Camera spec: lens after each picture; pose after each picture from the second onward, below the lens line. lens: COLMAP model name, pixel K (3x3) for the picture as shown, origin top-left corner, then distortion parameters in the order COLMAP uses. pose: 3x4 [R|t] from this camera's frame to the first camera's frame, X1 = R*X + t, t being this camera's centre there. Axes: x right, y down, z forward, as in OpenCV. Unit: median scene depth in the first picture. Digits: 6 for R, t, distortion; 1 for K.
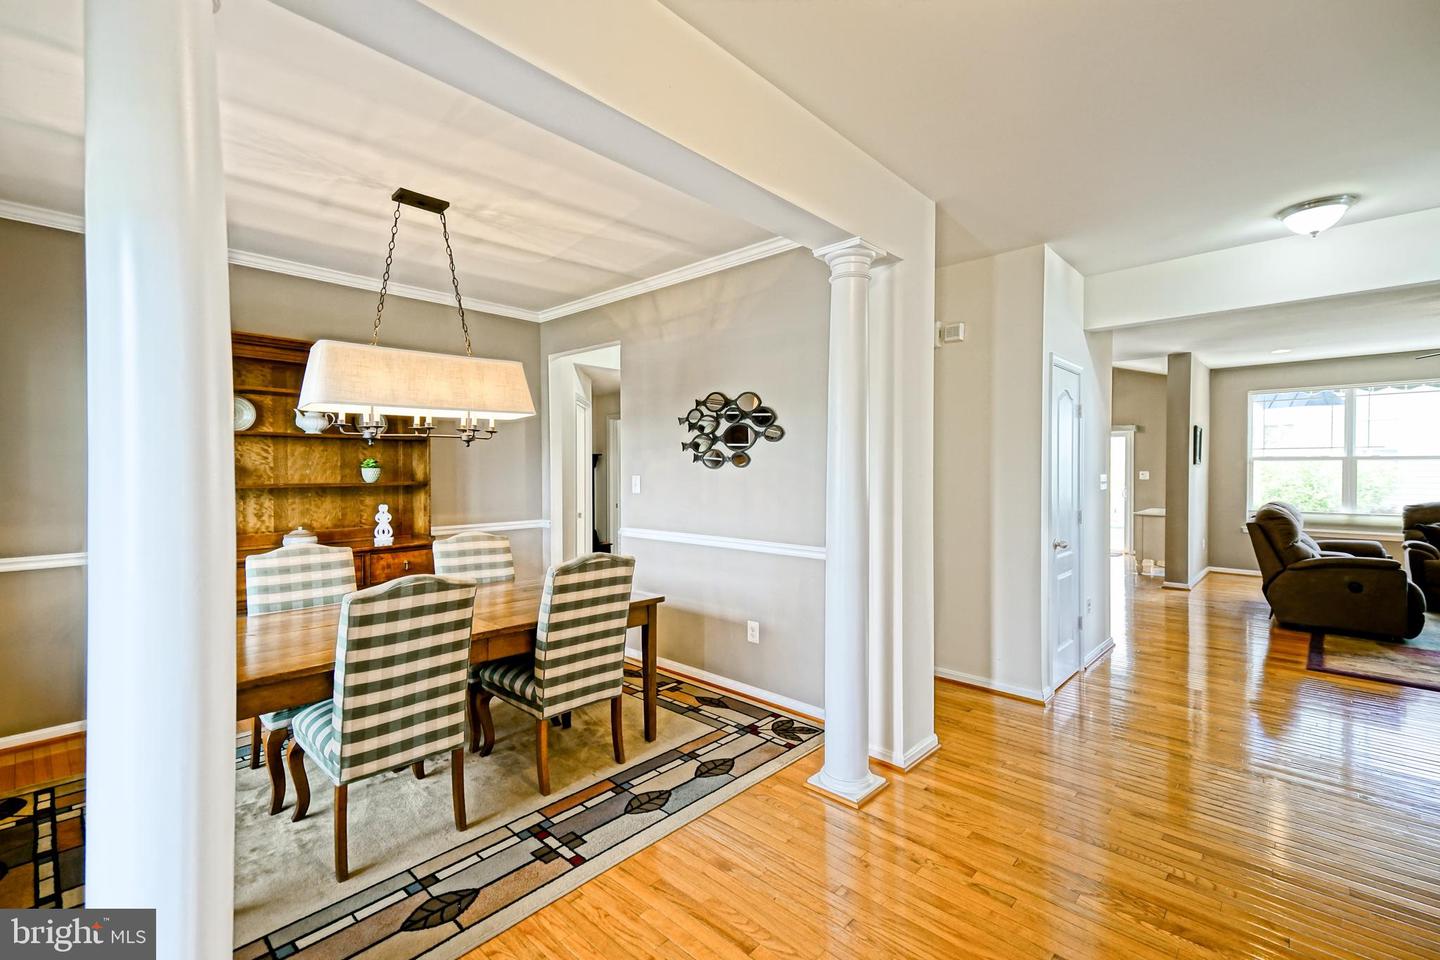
lens RADIAL K [[638.0, 0, 717.8], [0, 638.0, 472.3], [0, 0, 1]] dist [0.038650, -0.002127]
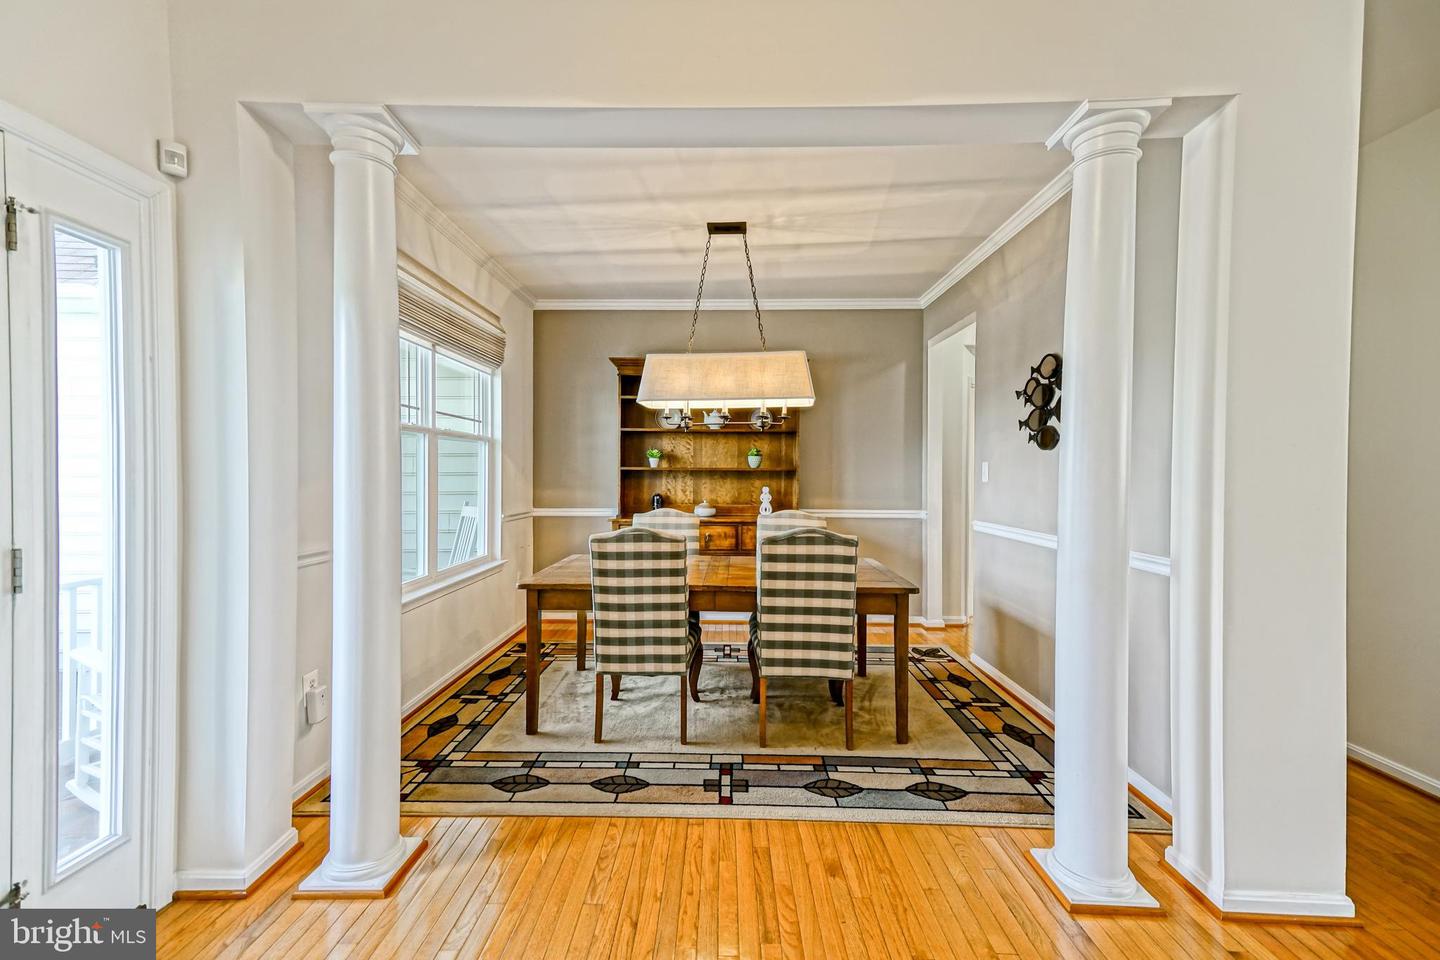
lens RADIAL K [[638.0, 0, 713.4], [0, 638.0, 476.5], [0, 0, 1]] dist [0.038650, -0.002127]
pose [[0.661524, 0.008852, -0.749872, 0.432540], [-0.010268, 0.999944, 0.002745, 0.040151], [0.749854, 0.005883, 0.661577, 0.200689]]
